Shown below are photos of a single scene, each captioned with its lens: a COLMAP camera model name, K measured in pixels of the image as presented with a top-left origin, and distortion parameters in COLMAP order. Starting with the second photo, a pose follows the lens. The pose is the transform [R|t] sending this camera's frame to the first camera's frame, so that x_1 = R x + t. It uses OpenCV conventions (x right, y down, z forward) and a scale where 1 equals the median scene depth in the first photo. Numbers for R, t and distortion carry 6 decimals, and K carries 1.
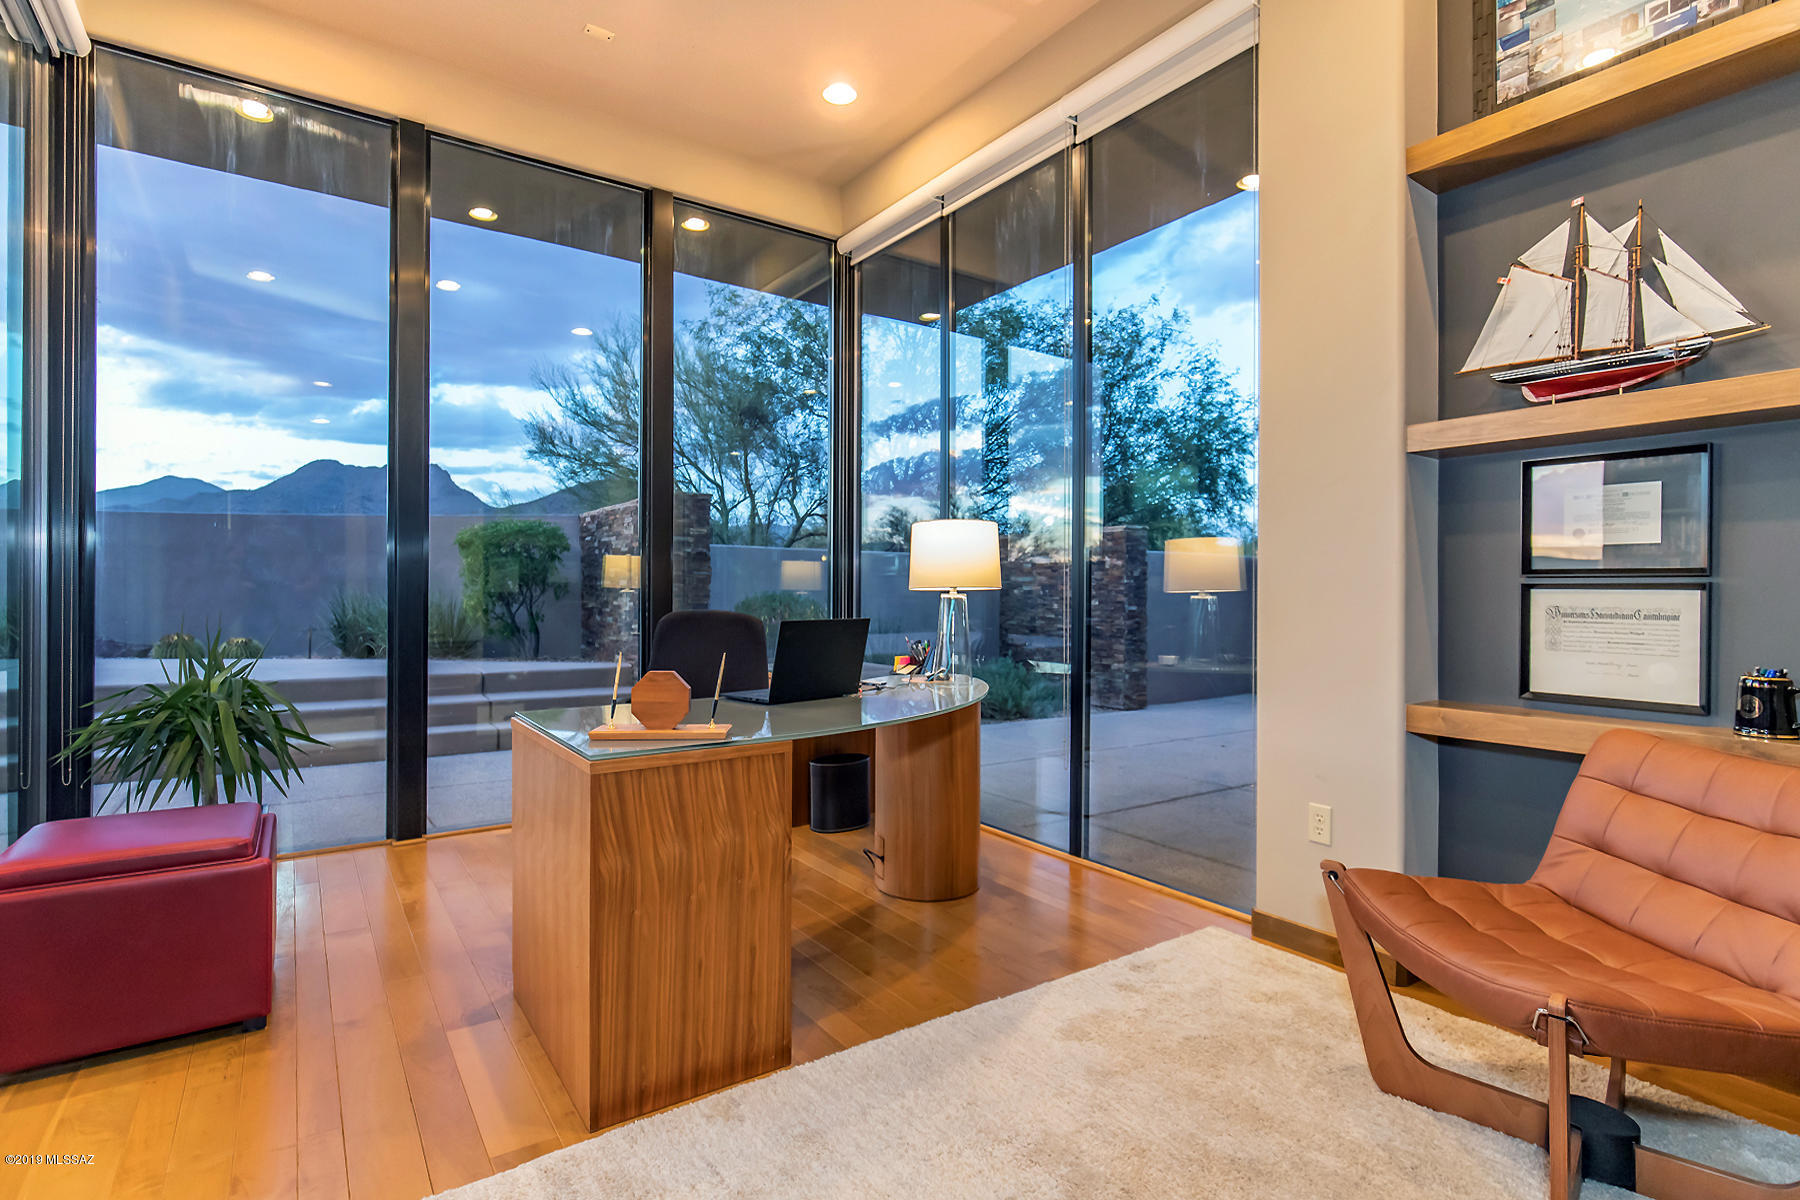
lens RADIAL K [[893.1, 0, 896.6], [0, 893.1, 586.8], [0, 0, 1]] dist [0.001823, 0.000146]
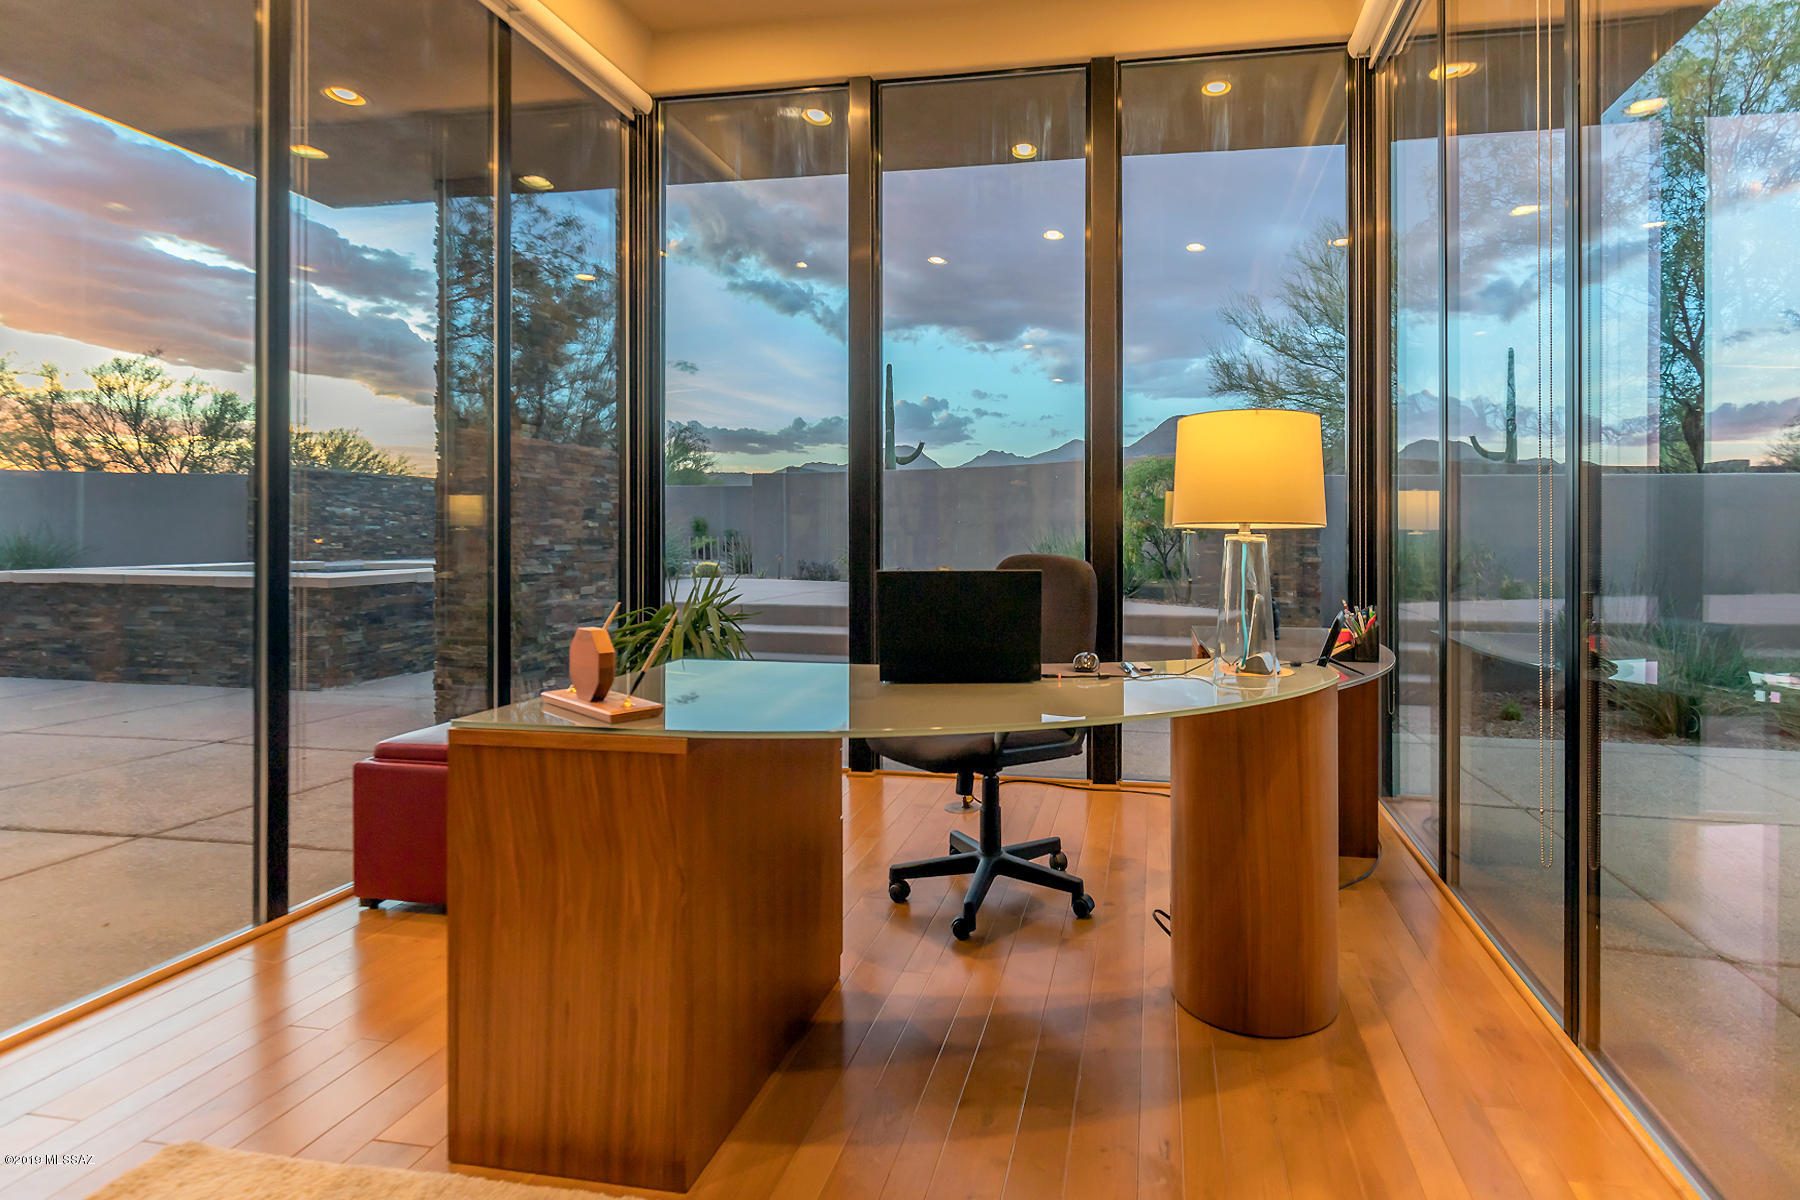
lens RADIAL K [[927.9, 0, 900.1], [0, 927.9, 527.9], [0, 0, 1]] dist [-0.000336, -0.000234]
pose [[0.716405, -0.003850, -0.697674, 0.337747], [0.002364, 0.999992, -0.003091, 0.004765], [0.697681, 0.000565, 0.716409, 0.380424]]
